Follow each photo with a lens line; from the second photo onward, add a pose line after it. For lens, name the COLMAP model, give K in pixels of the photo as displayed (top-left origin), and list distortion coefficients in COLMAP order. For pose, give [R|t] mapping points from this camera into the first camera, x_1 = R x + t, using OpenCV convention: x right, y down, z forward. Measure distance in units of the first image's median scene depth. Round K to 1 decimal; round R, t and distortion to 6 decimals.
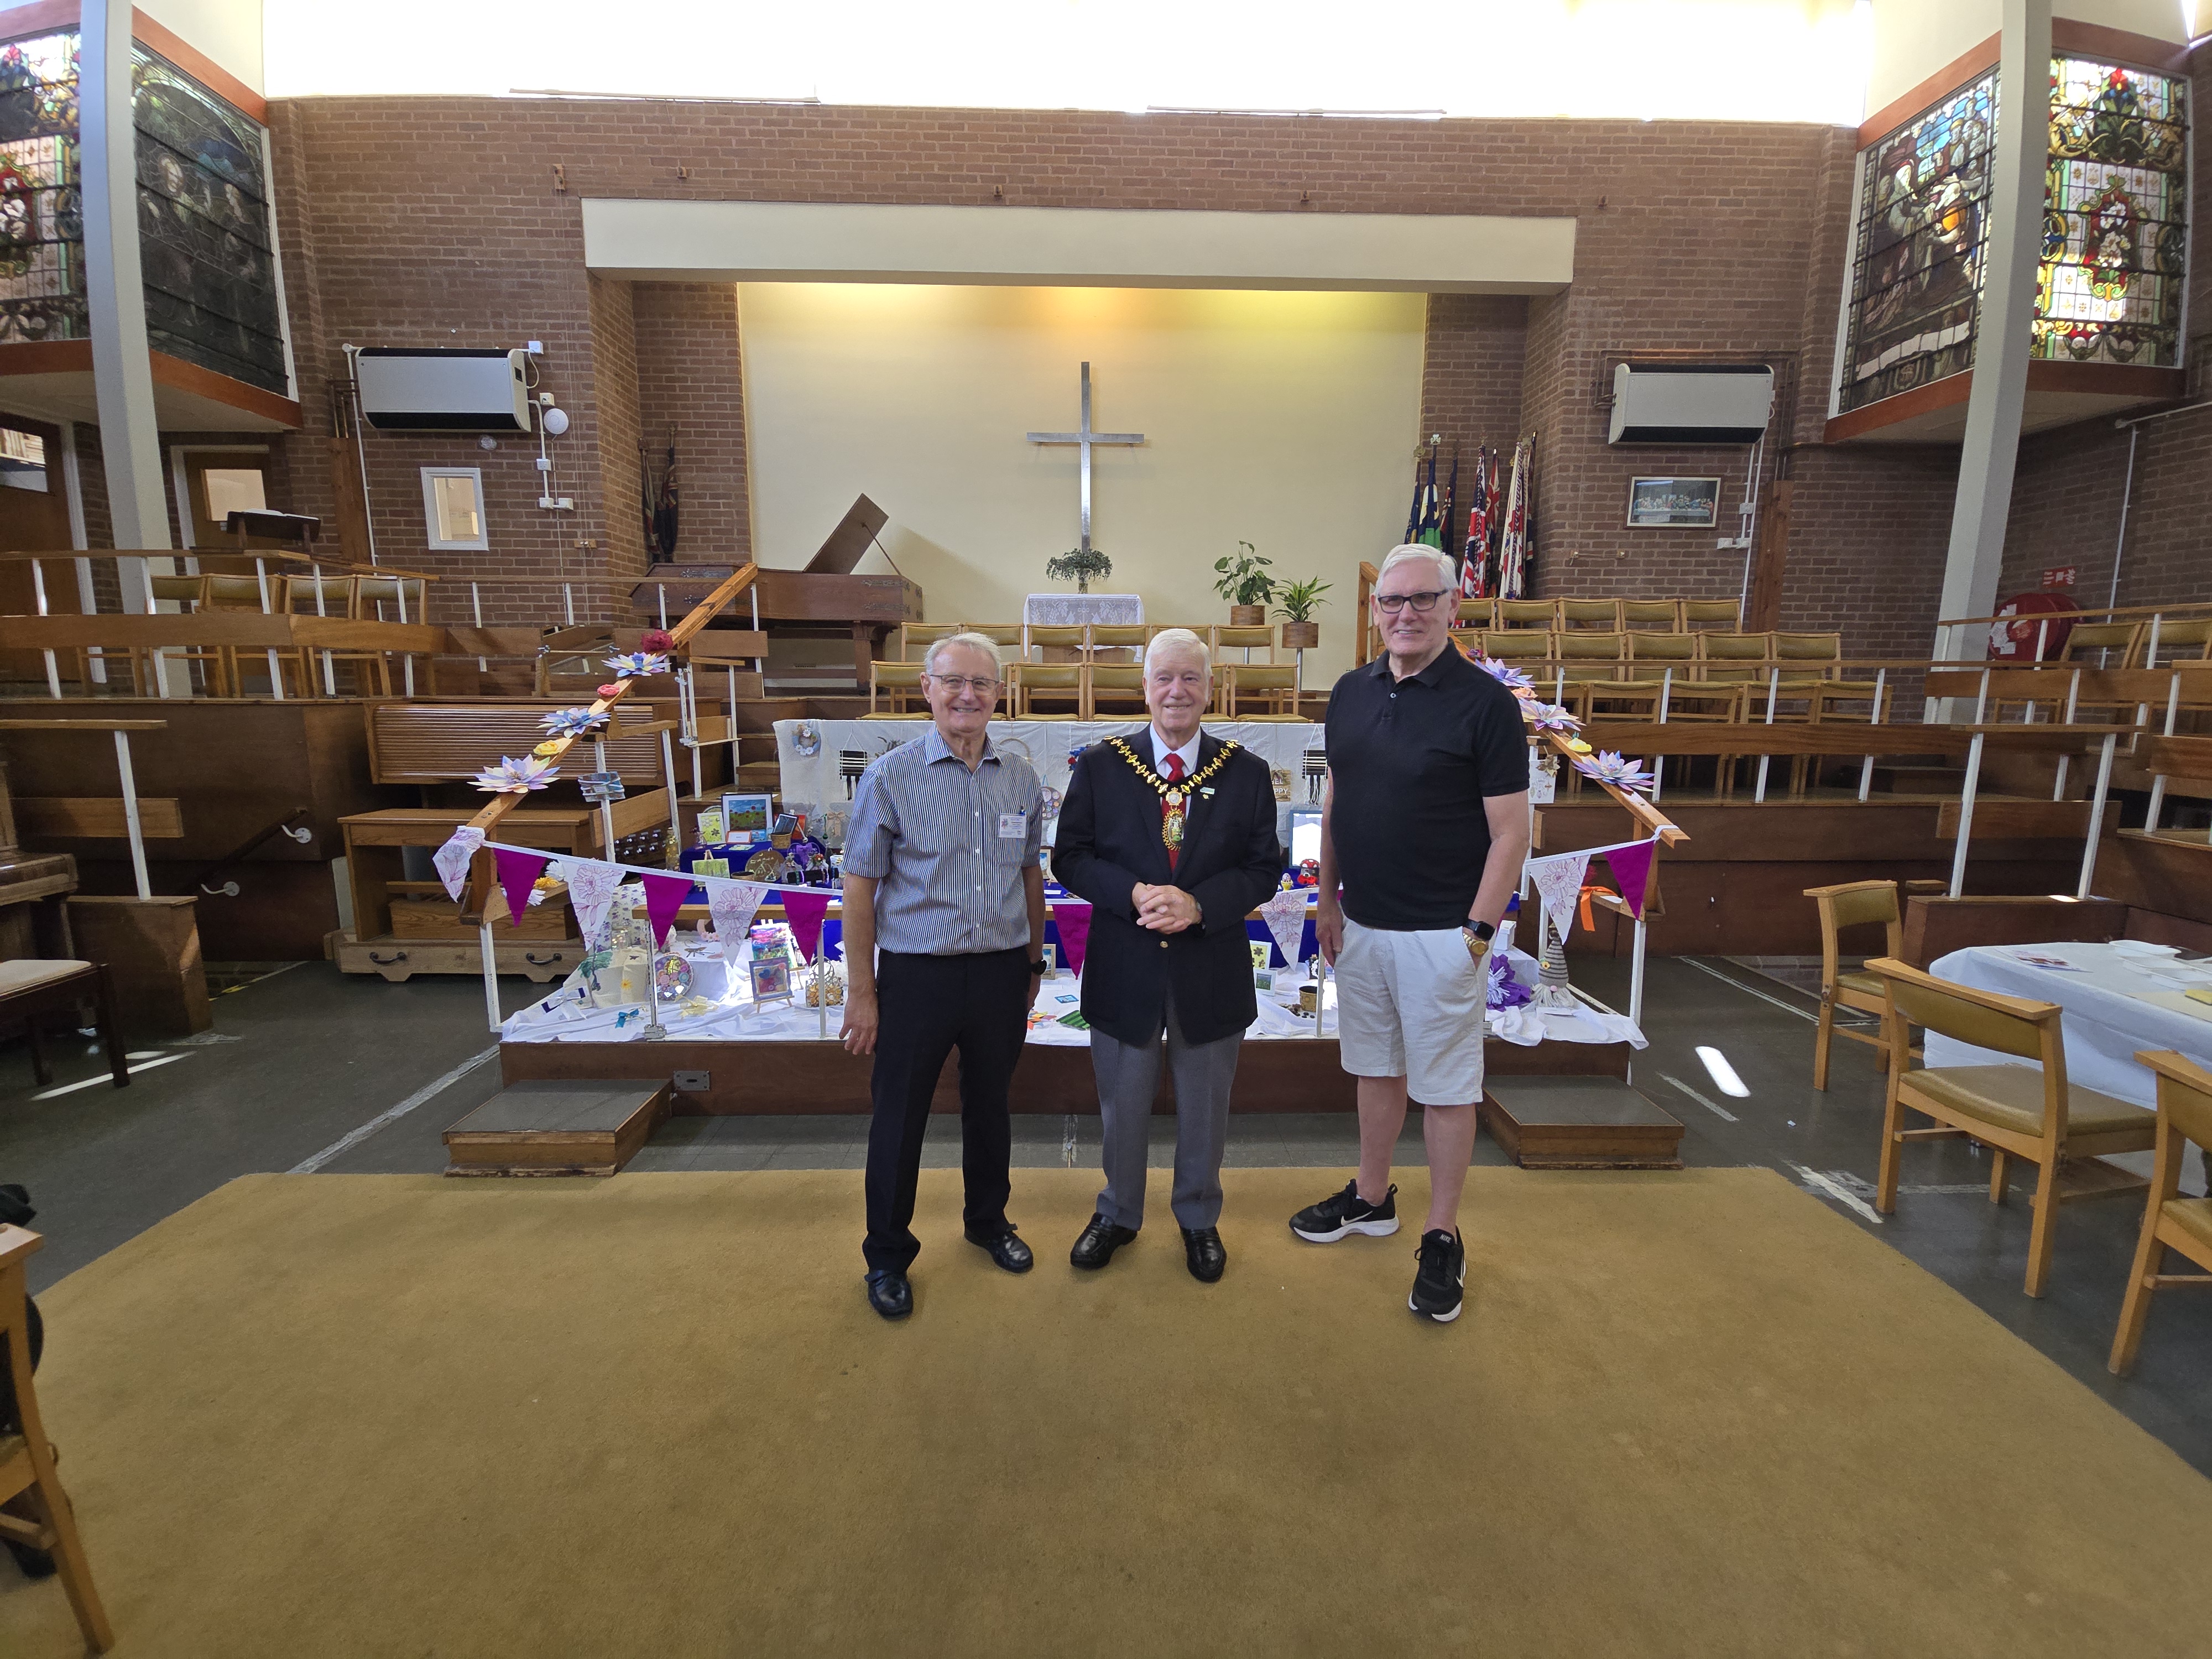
lens RADIAL K [[890.0, 0, 1098.8], [0, 890.0, 819.8], [0, 0, 1]] dist [-0.000202, 0.000001]
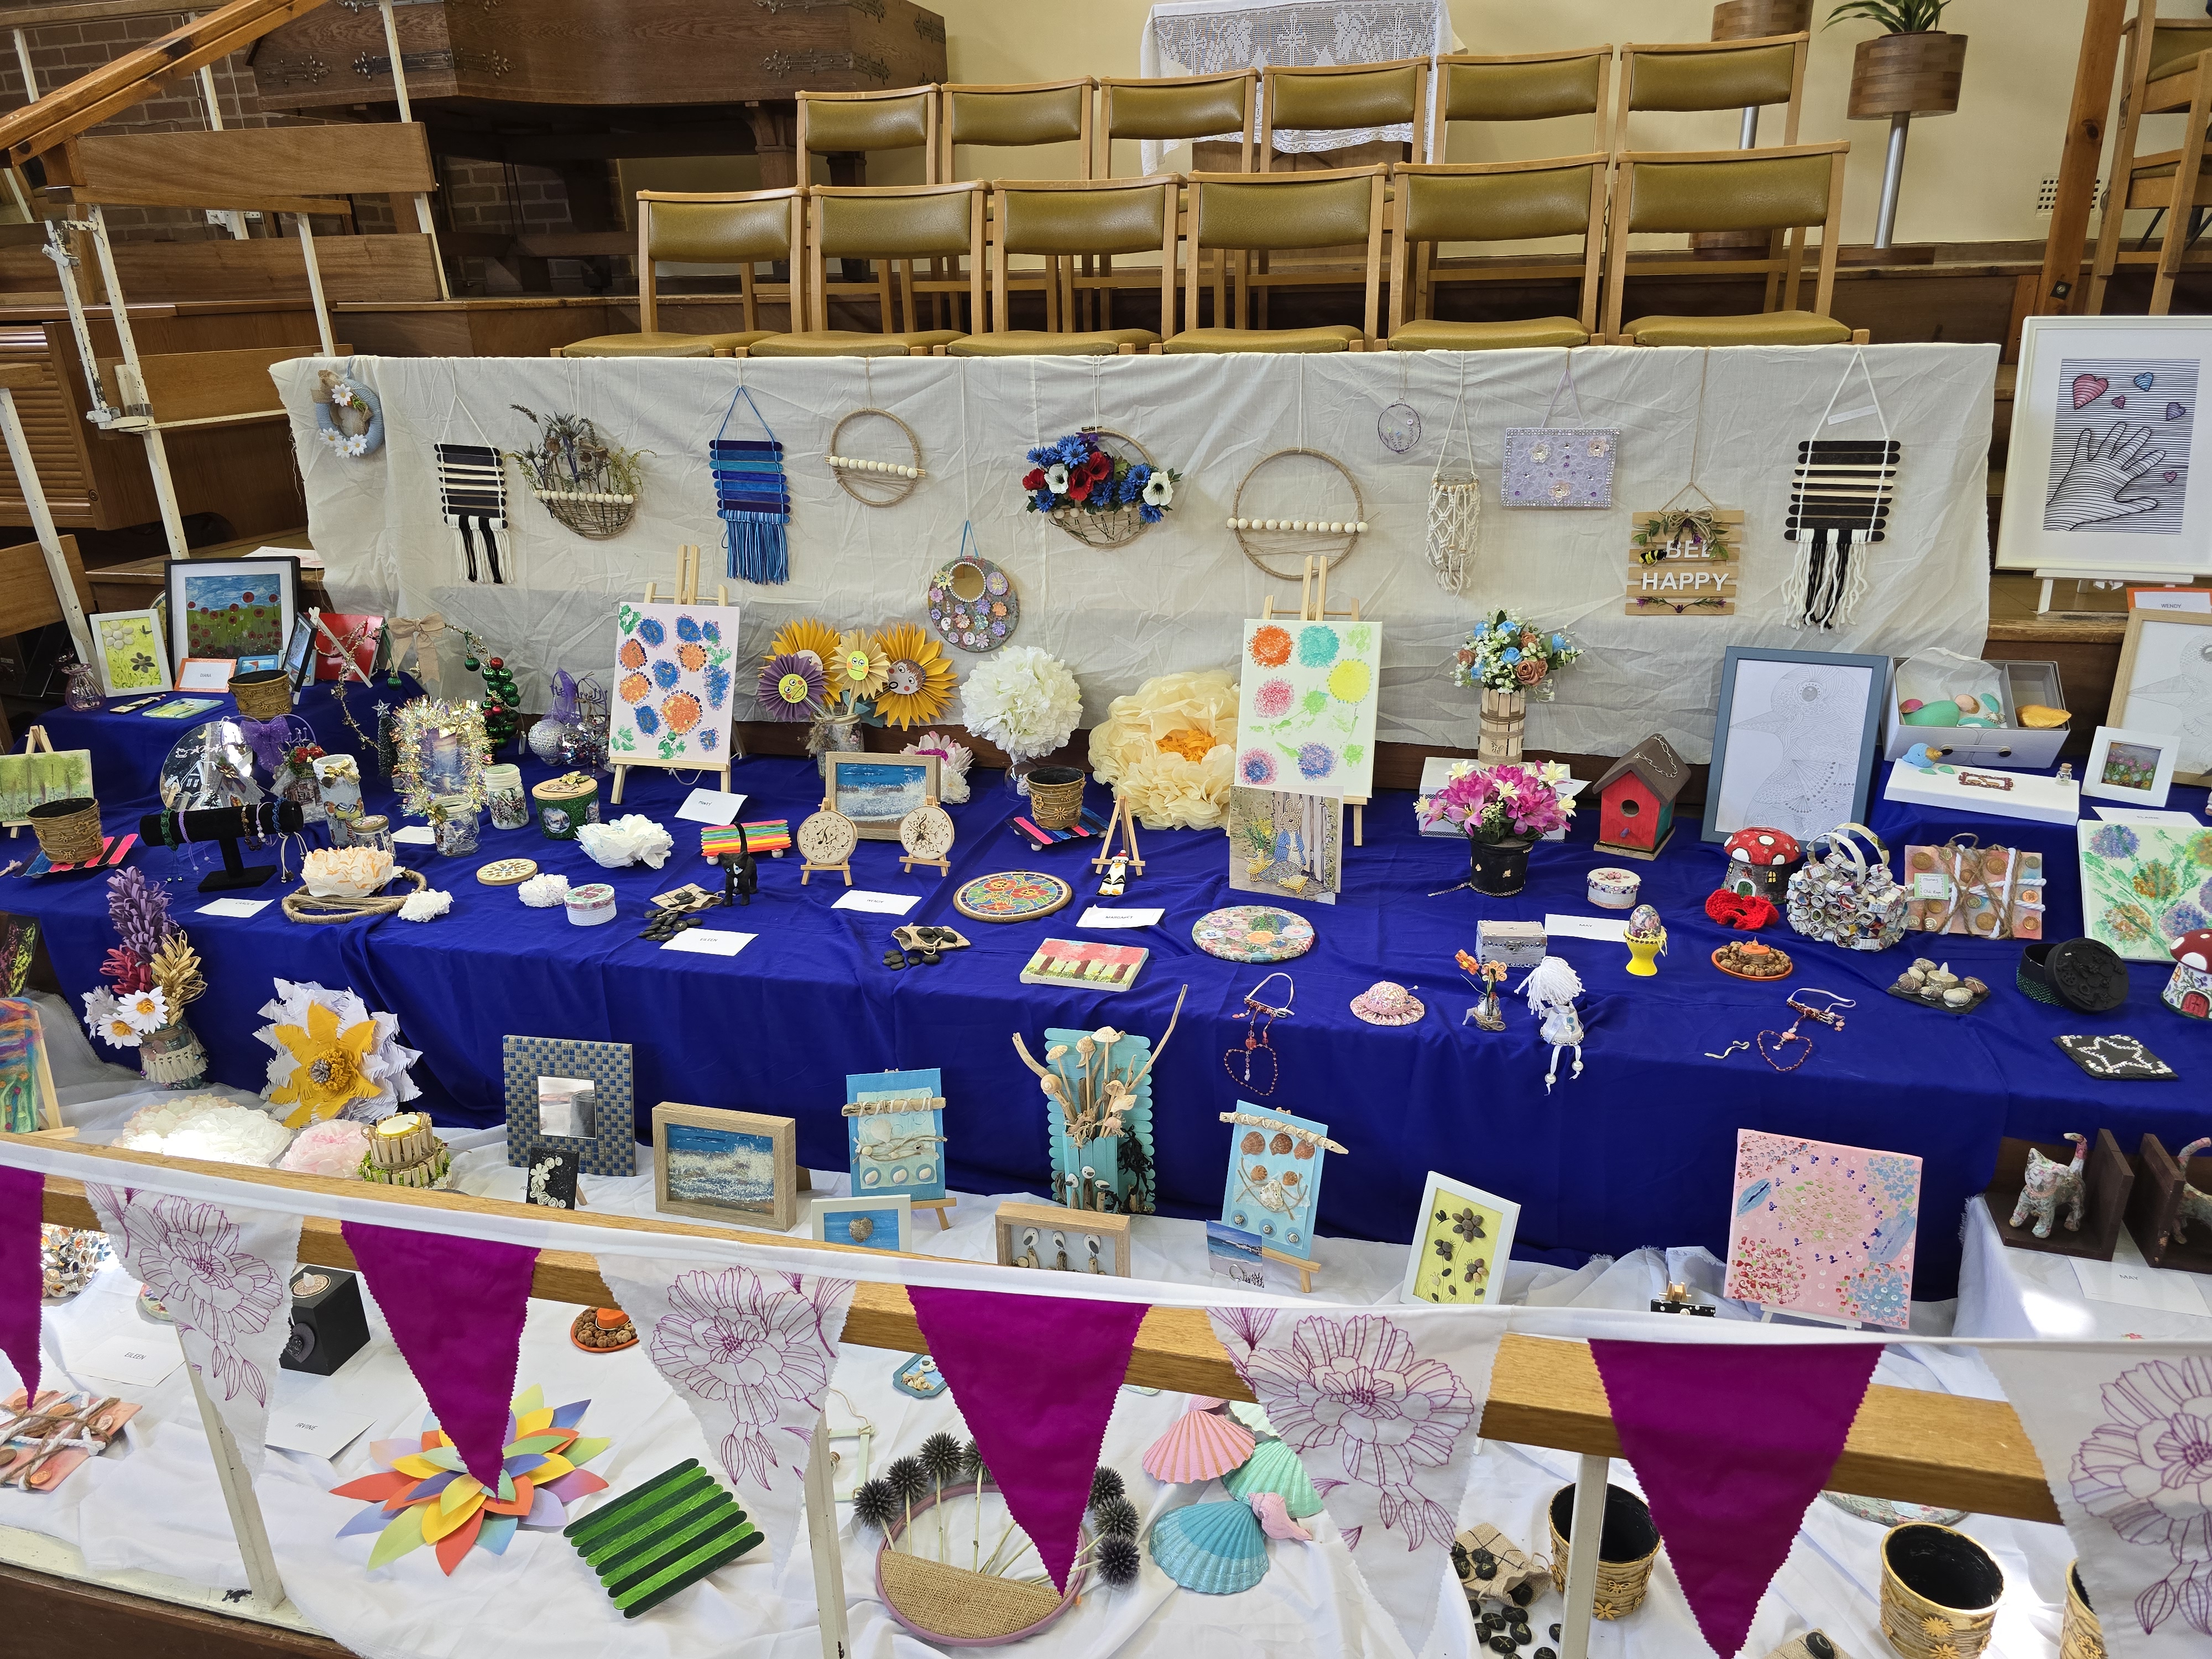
lens RADIAL K [[1495.9, 0, 1114.8], [0, 1495.9, 836.0], [0, 0, 1]] dist [0.031147, -0.000820]
pose [[0.966958, 0.064400, -0.246668, 0.143656], [-0.011160, 0.977334, 0.211411, -0.054660], [0.254692, -0.201673, 0.945759, 0.450800]]
